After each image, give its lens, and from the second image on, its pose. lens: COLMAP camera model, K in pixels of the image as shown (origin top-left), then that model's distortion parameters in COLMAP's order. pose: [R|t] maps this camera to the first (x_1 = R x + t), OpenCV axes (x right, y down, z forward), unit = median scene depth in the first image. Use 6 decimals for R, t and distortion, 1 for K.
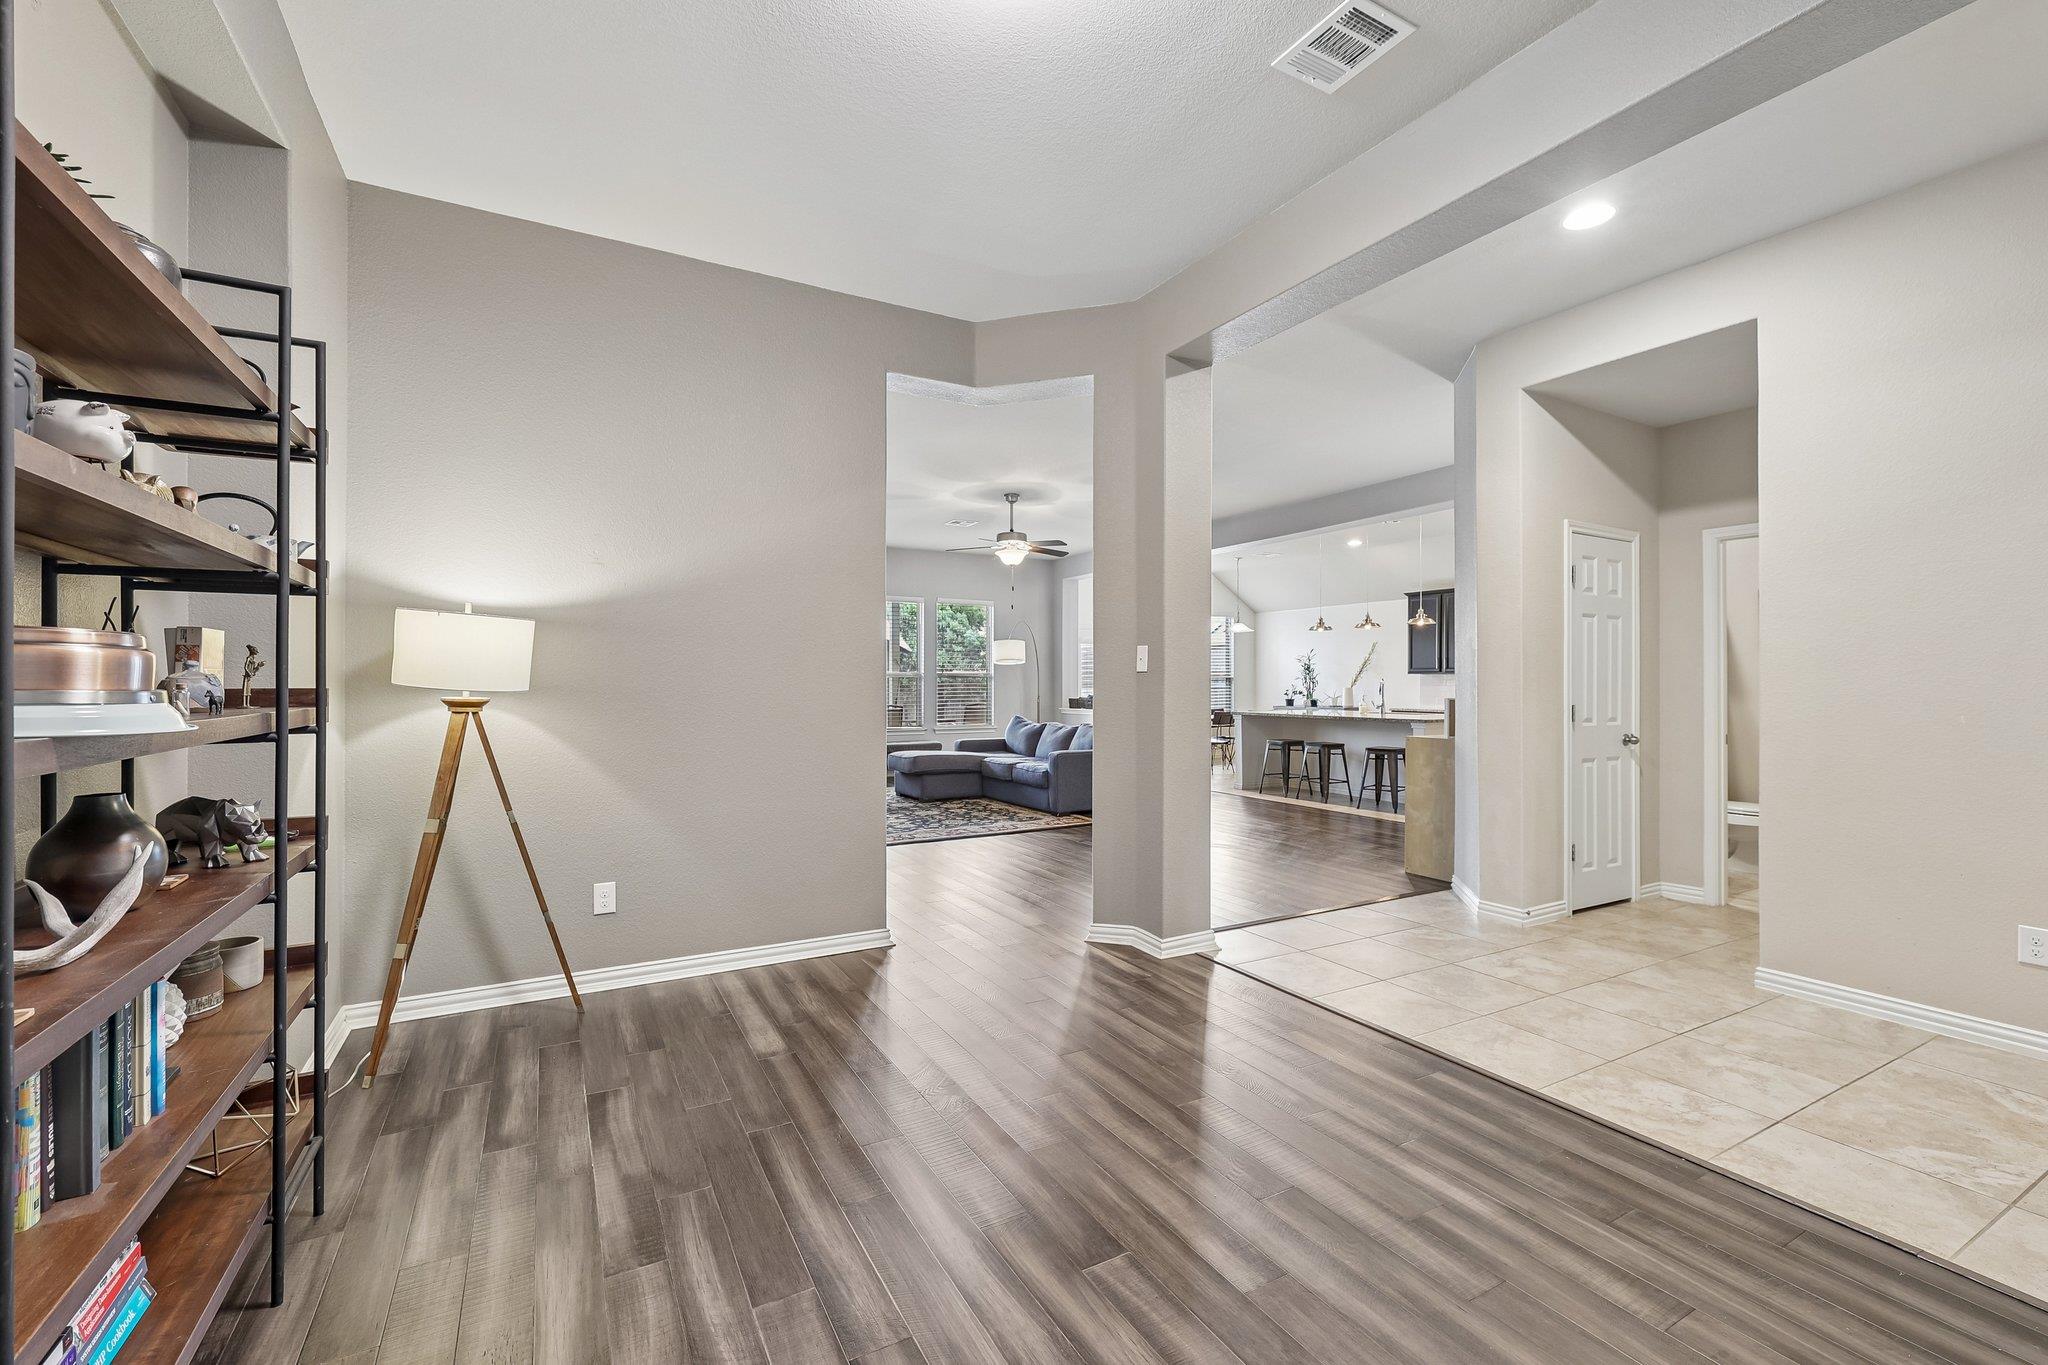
lens RADIAL K [[863.8, 0, 1028.5], [0, 863.8, 681.8], [0, 0, 1]] dist [-0.001821, 0.000613]
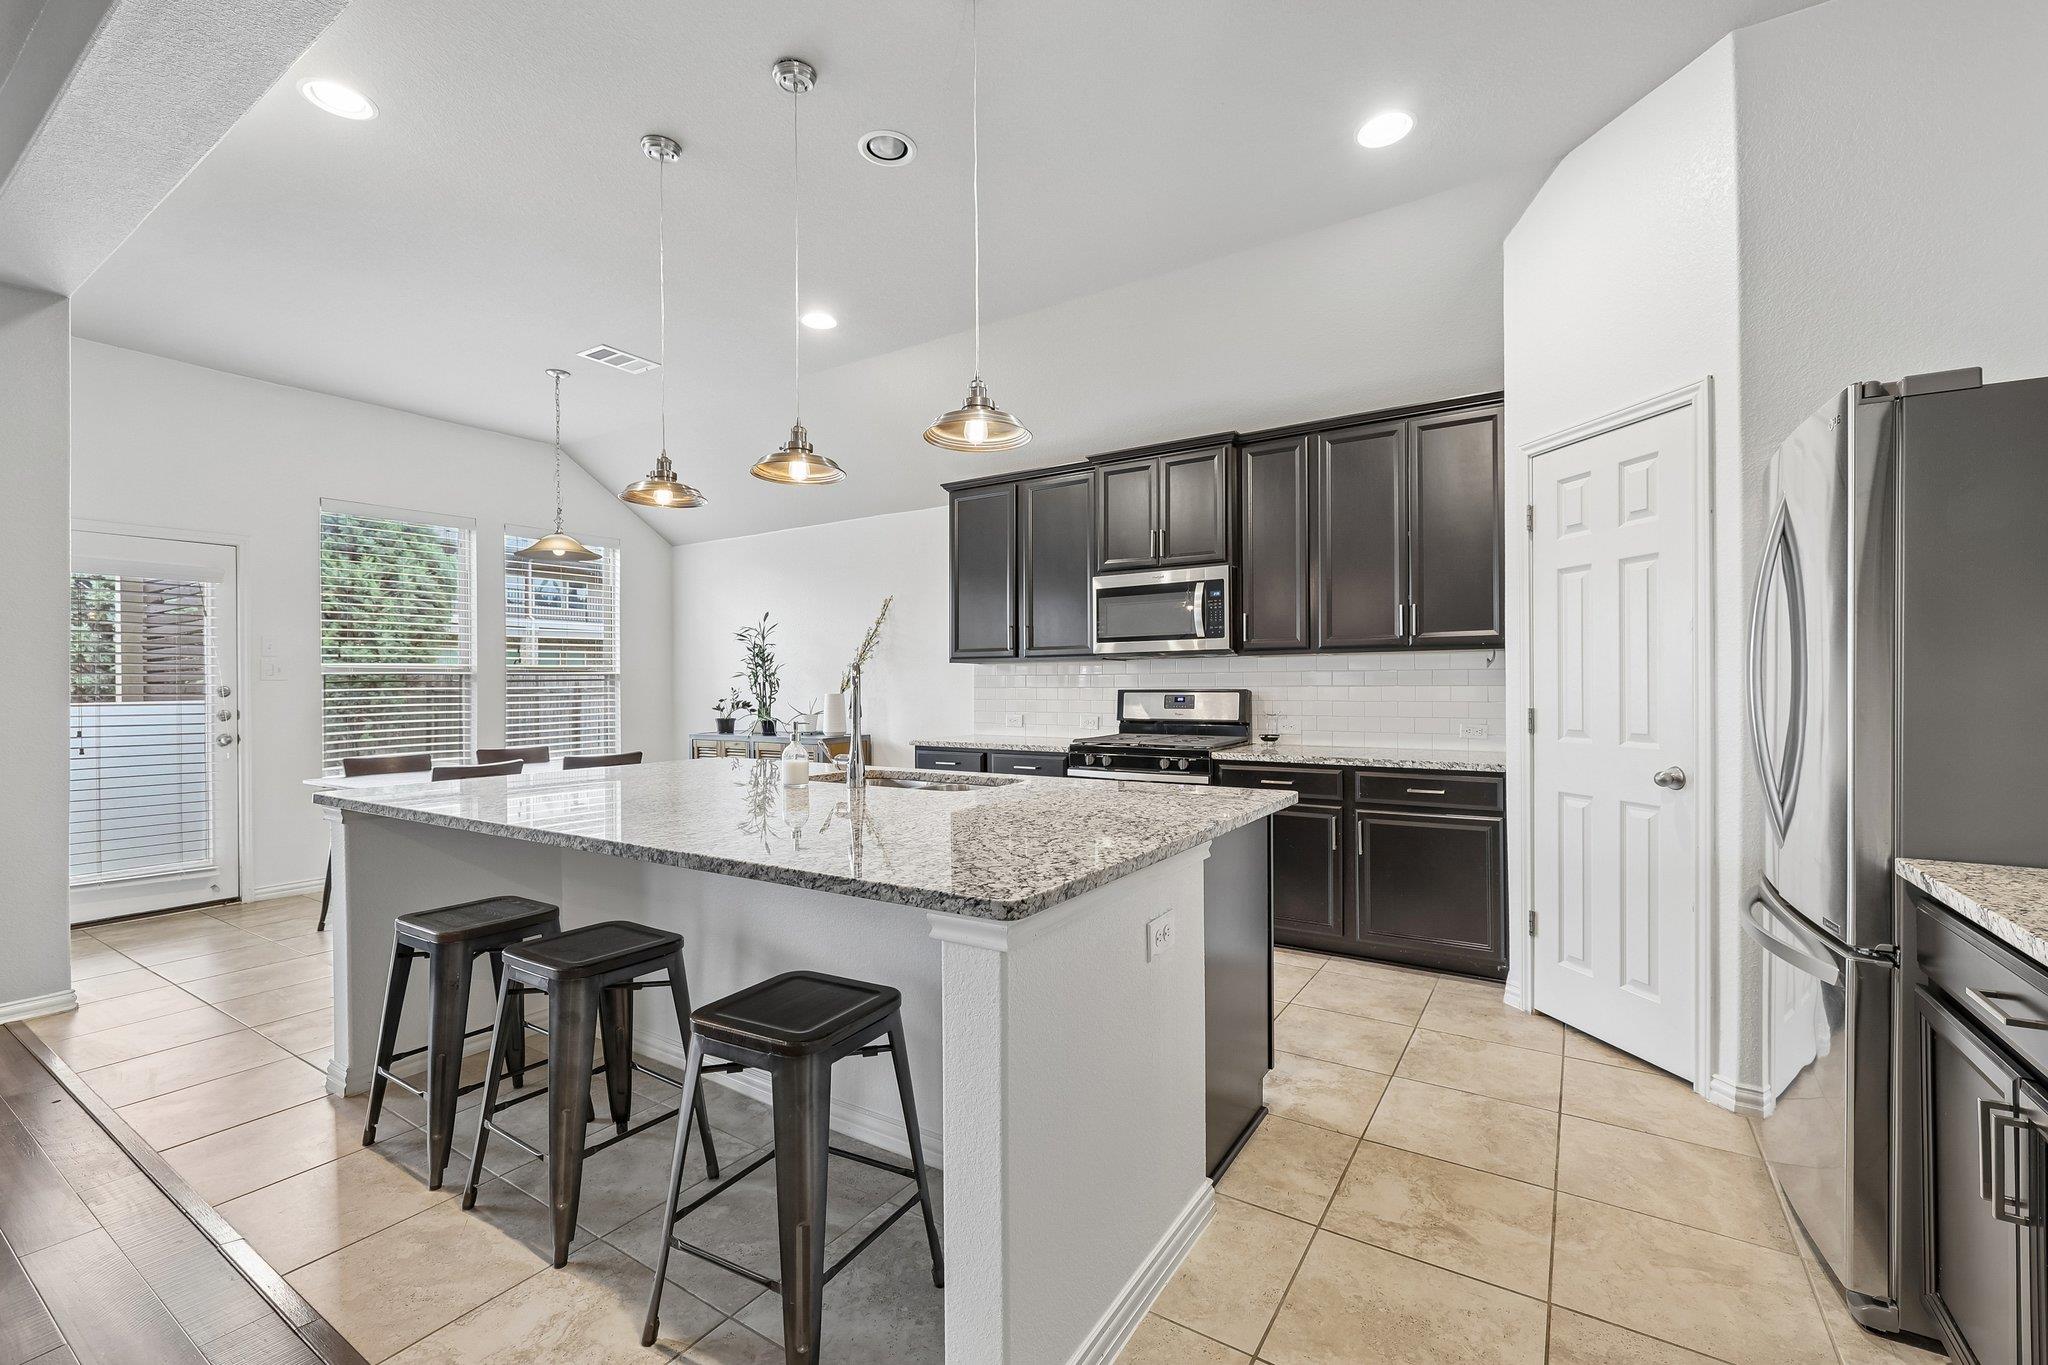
lens RADIAL K [[862.9, 0, 1026.6], [0, 862.9, 684.5], [0, 0, 1]] dist [0.001053, 0.000251]
pose [[0.883718, -0.005389, 0.467989, 0.351781], [0.006313, 0.999980, -0.000405, 0.003770], [-0.467978, 0.003313, 0.883734, 0.777775]]
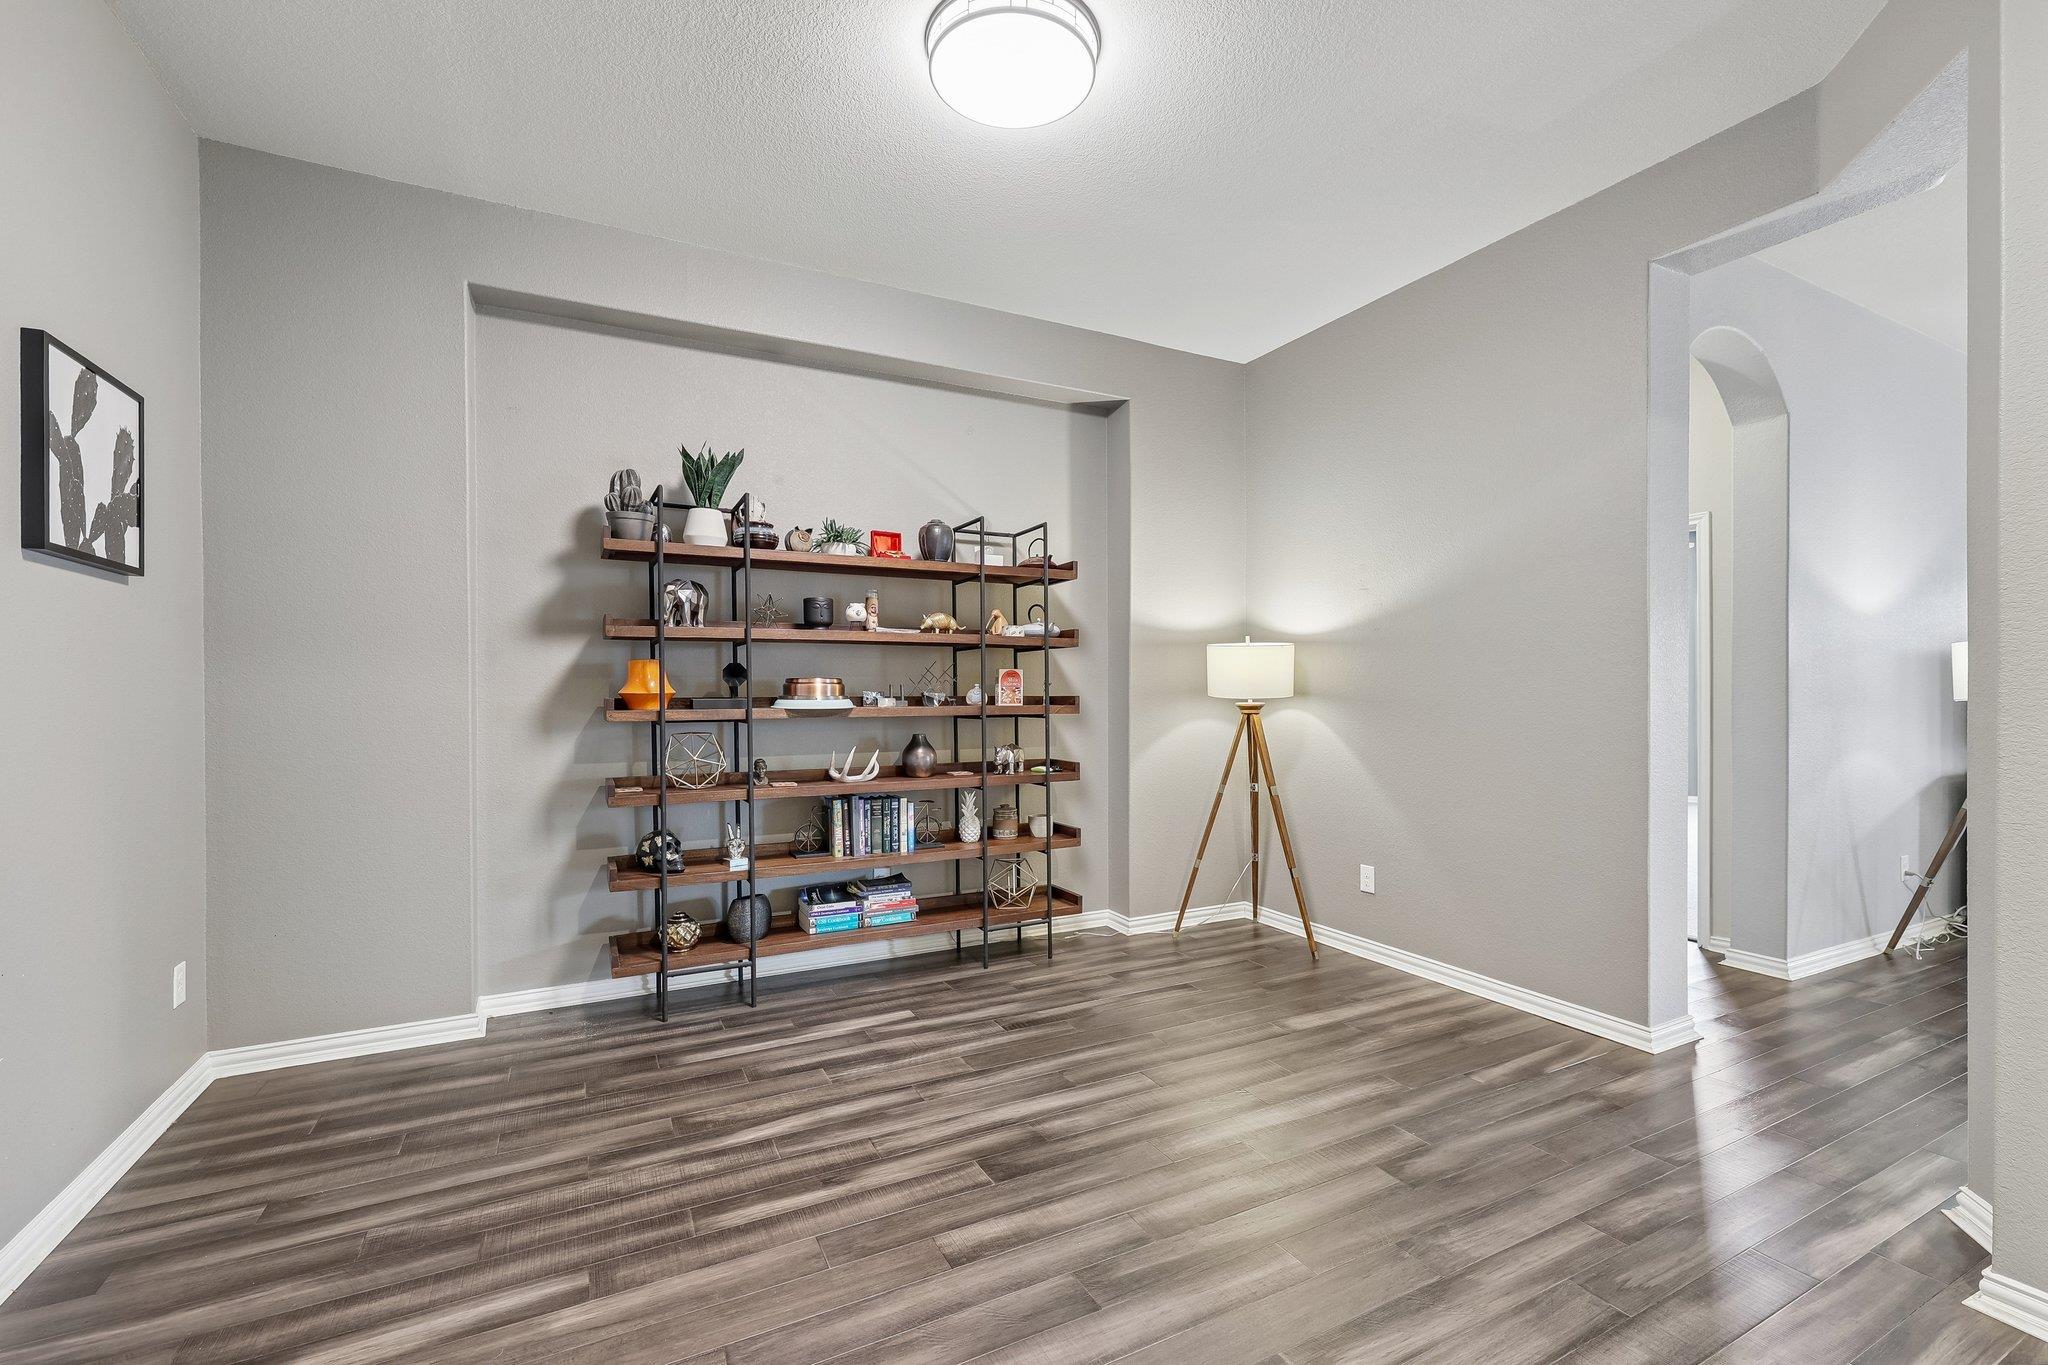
lens RADIAL K [[870.4, 0, 1022.6], [0, 870.4, 698.0], [0, 0, 1]] dist [-0.000864, -0.000040]
pose [[-0.034088, 0.004336, -0.999409, 0.274673], [0.002812, 0.999987, 0.004243, 0.001100], [0.999415, -0.002666, -0.034100, 0.231881]]
